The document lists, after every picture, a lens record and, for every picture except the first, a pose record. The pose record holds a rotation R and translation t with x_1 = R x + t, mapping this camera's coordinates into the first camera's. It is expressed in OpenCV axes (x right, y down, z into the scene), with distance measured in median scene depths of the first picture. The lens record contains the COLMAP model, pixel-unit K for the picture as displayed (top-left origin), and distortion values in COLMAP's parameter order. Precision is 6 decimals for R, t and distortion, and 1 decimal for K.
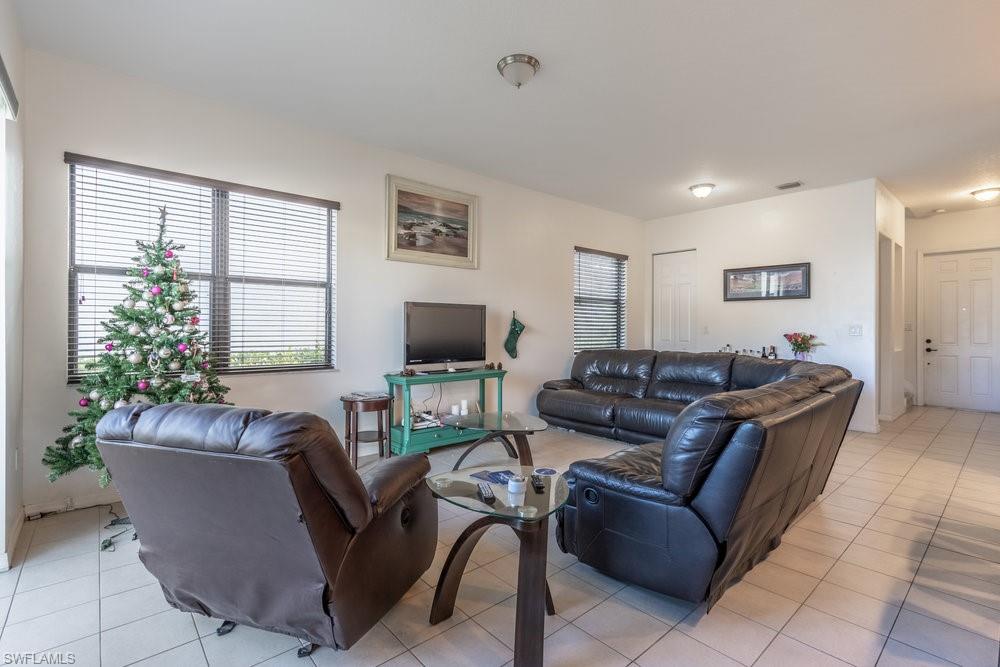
lens RADIAL K [[463.4, 0, 504.5], [0, 463.4, 335.3], [0, 0, 1]] dist [-0.012427, 0.000552]
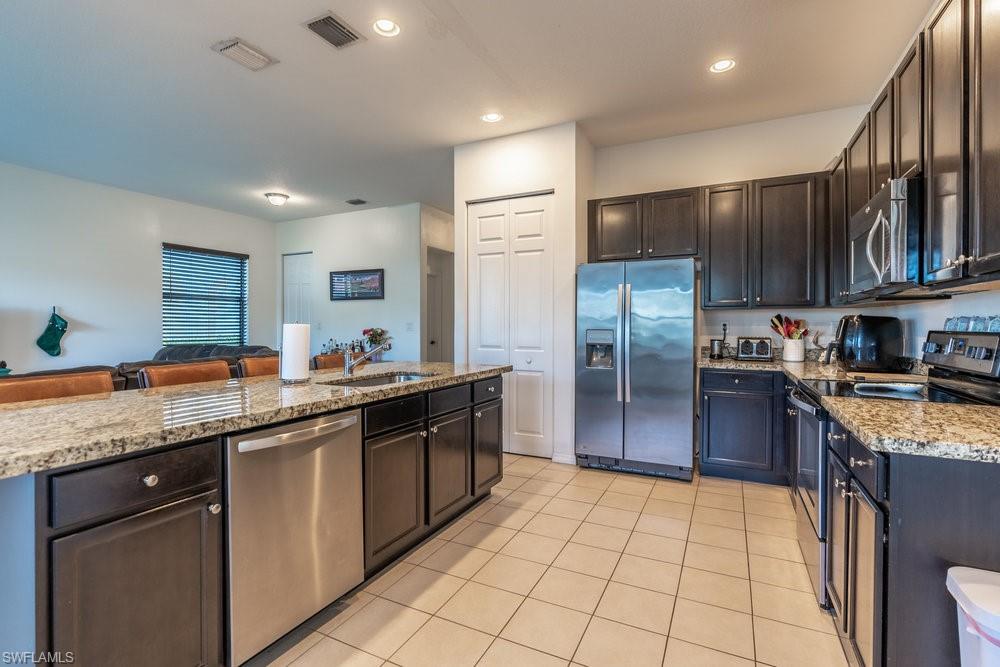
lens RADIAL K [[463.4, 0, 493.2], [0, 463.4, 327.0], [0, 0, 1]] dist [-0.012427, 0.000552]
pose [[0.934421, -0.002093, 0.356164, 0.500889], [0.005142, 0.999958, -0.007613, 0.001692], [-0.356133, 0.008945, 0.934393, -0.208011]]
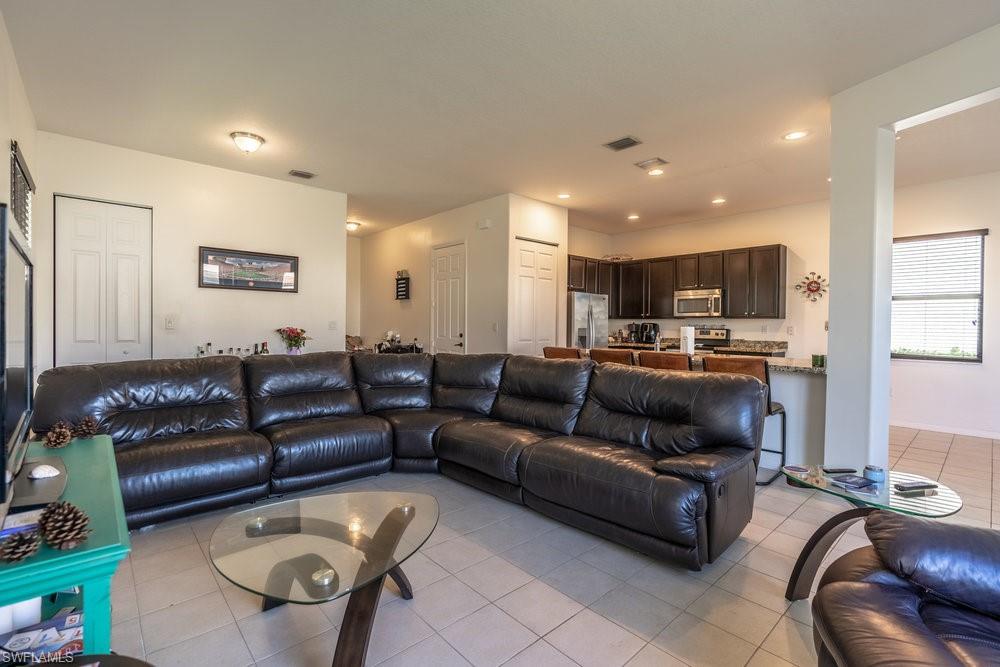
lens RADIAL K [[463.4, 0, 492.5], [0, 463.4, 328.6], [0, 0, 1]] dist [-0.012427, 0.000552]
pose [[0.012656, -0.019263, 0.999734, -0.330010], [0.002726, 0.999811, 0.019230, -0.020399], [-0.999916, 0.002482, 0.012706, 0.564511]]
